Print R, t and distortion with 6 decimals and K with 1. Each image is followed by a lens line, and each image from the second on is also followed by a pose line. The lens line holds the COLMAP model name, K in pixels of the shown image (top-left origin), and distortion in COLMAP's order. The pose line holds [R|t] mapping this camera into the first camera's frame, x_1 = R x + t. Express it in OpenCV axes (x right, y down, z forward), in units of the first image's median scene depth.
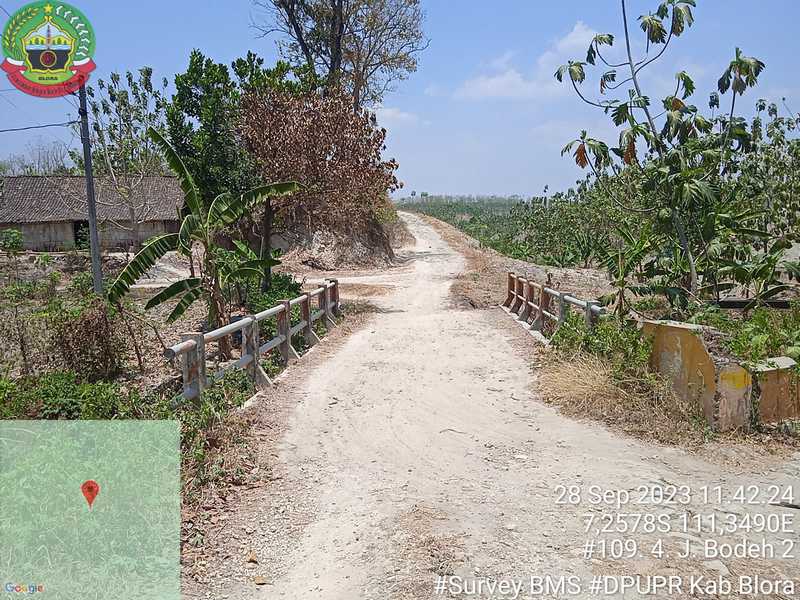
lens RADIAL K [[650.4, 0, 399.0], [0, 650.4, 321.5], [0, 0, 1]] dist [0.064264, -0.065371]
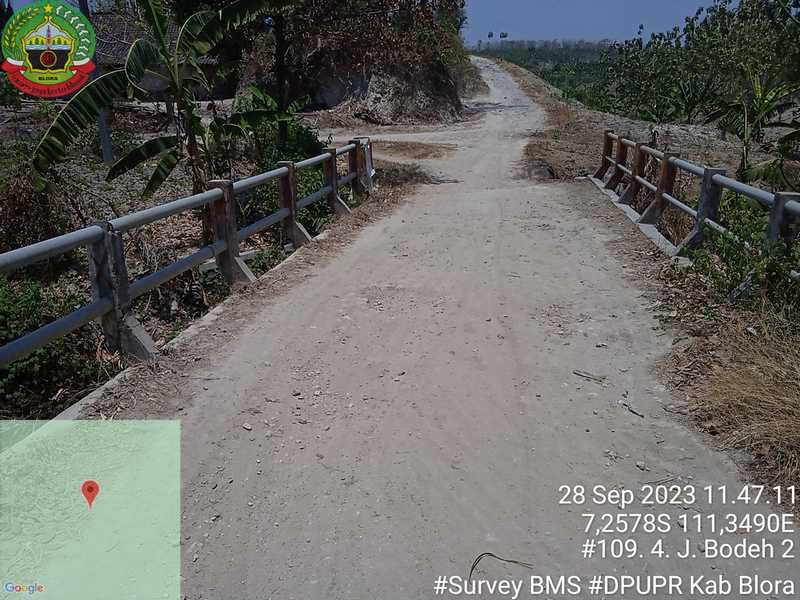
lens RADIAL K [[657.5, 0, 400.5], [0, 657.5, 306.0], [0, 0, 1]] dist [0.043840, -0.058069]
pose [[0.994303, 0.036060, -0.100307, 0.015206], [-0.016479, 0.981727, 0.189582, -0.013156], [0.105311, -0.186849, 0.976728, 0.150170]]
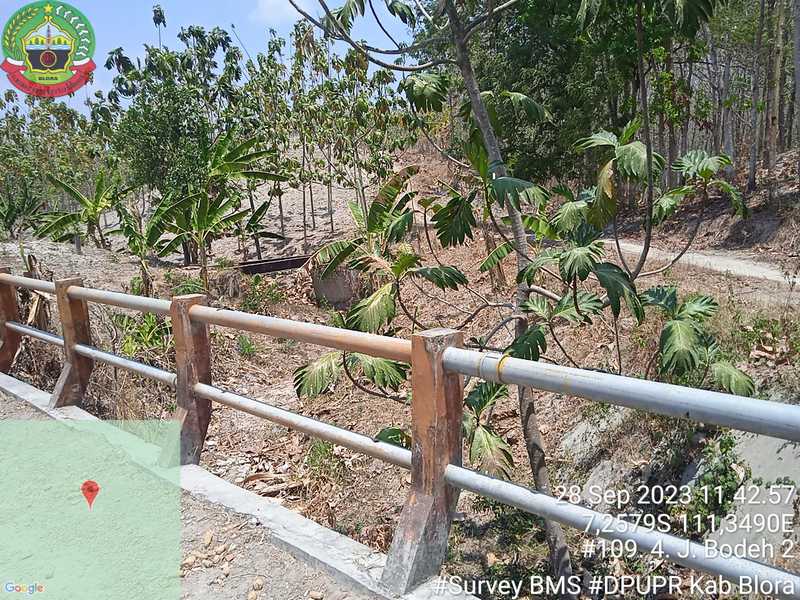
lens RADIAL K [[660.6, 0, 400.0], [0, 660.6, 300.0], [0, 0, 1]] dist [0.079440, -0.181626]
pose [[0.657988, -0.158566, 0.736145, 0.036952], [0.142395, 0.986141, 0.085138, -0.040020], [-0.739443, 0.048804, 0.671448, 0.421640]]
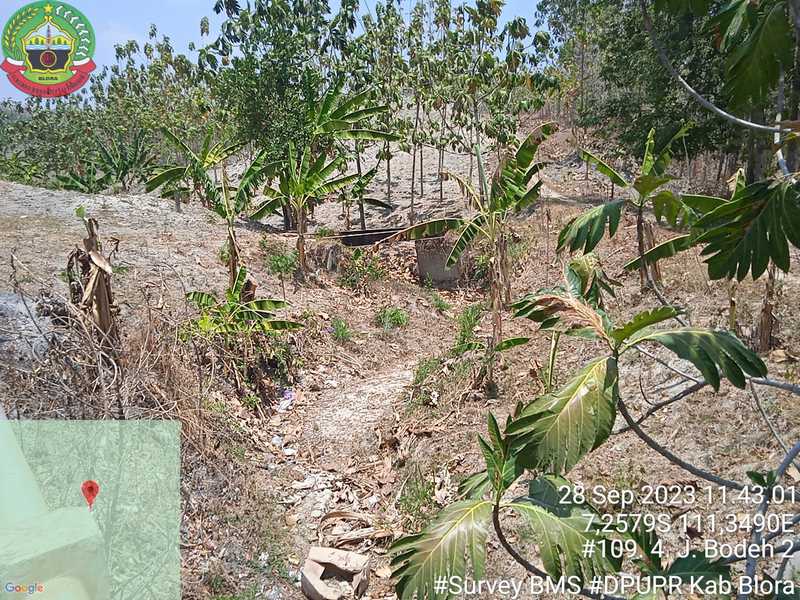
lens RADIAL K [[657.5, 0, 400.5], [0, 657.5, 306.0], [0, 0, 1]] dist [0.043840, -0.058069]
pose [[0.770127, -0.146212, 0.620908, 0.104426], [0.084978, 0.988217, 0.127306, -0.051457], [-0.632206, -0.045278, 0.773477, 0.505699]]
